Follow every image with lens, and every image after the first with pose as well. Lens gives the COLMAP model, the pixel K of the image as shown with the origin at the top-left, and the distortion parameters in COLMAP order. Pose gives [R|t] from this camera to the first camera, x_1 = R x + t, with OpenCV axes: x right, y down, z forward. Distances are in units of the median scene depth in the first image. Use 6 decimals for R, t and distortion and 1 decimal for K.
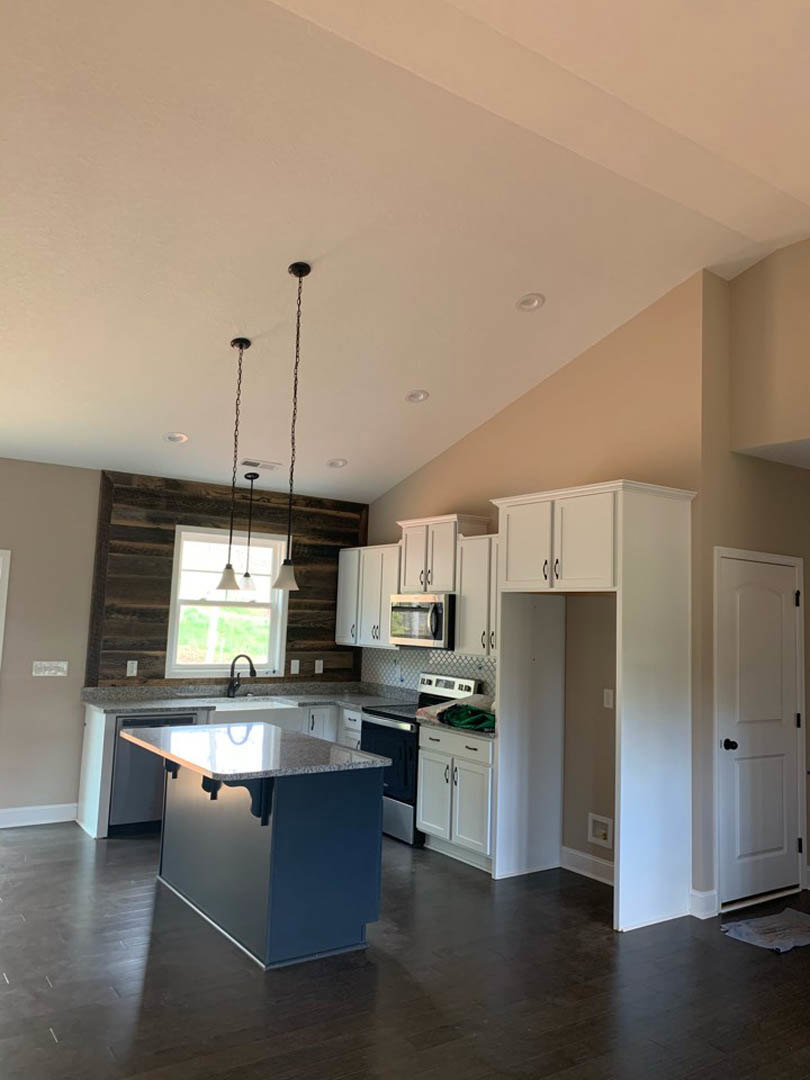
lens RADIAL K [[832.6, 0, 407.1], [0, 832.6, 532.4], [0, 0, 1]] dist [0.037580, -0.015896]
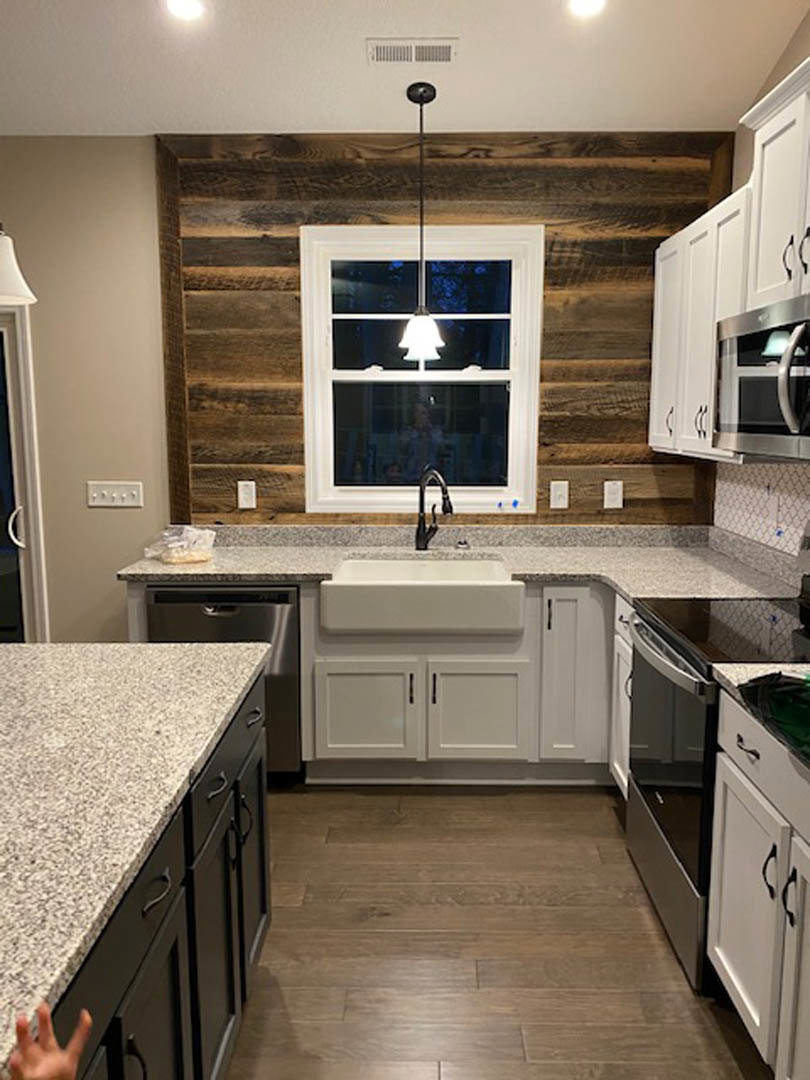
lens RADIAL K [[810.6, 0, 406.2], [0, 810.6, 542.4], [0, 0, 1]] dist [0.013141, -0.004466]
pose [[0.812683, 0.057507, -0.579862, 0.079331], [0.086972, 0.972001, 0.218289, 0.072337], [0.576179, -0.227831, 0.784927, 0.545131]]
